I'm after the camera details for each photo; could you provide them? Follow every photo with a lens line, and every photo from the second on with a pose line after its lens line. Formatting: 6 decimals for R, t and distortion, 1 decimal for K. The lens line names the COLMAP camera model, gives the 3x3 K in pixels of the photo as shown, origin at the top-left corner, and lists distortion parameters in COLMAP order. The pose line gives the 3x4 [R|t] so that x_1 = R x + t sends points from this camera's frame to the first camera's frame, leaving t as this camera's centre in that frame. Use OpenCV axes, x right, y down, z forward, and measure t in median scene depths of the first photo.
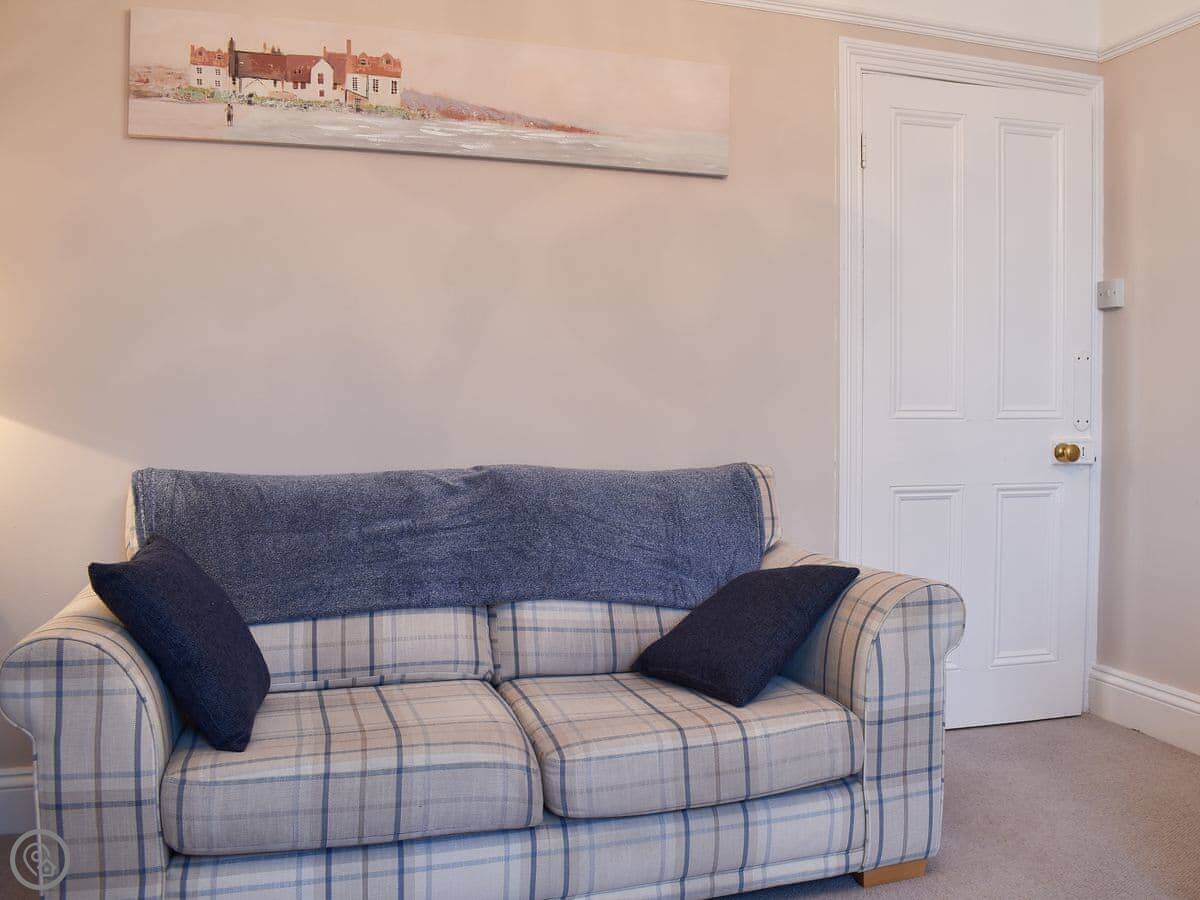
lens RADIAL K [[1074.7, 0, 549.3], [0, 1074.7, 451.9], [0, 0, 1]] dist [-0.077469, -0.002141]
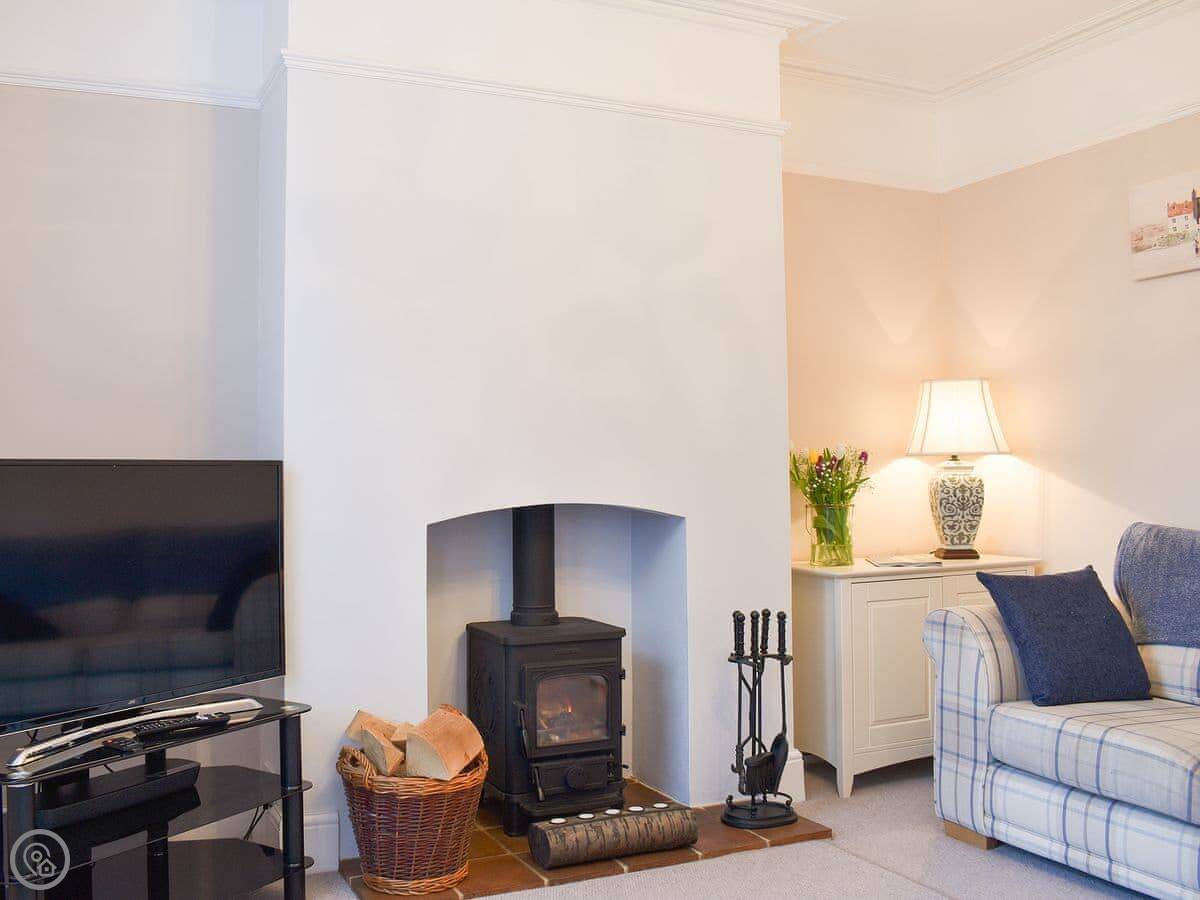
lens RADIAL K [[1074.7, 0, 549.3], [0, 1074.7, 451.9], [0, 0, 1]] dist [-0.077469, -0.002141]
pose [[0.111858, -0.025931, -0.993386, 1.124959], [-0.039253, 0.998764, -0.030492, -0.005887], [0.992949, 0.042404, 0.110702, 0.127711]]
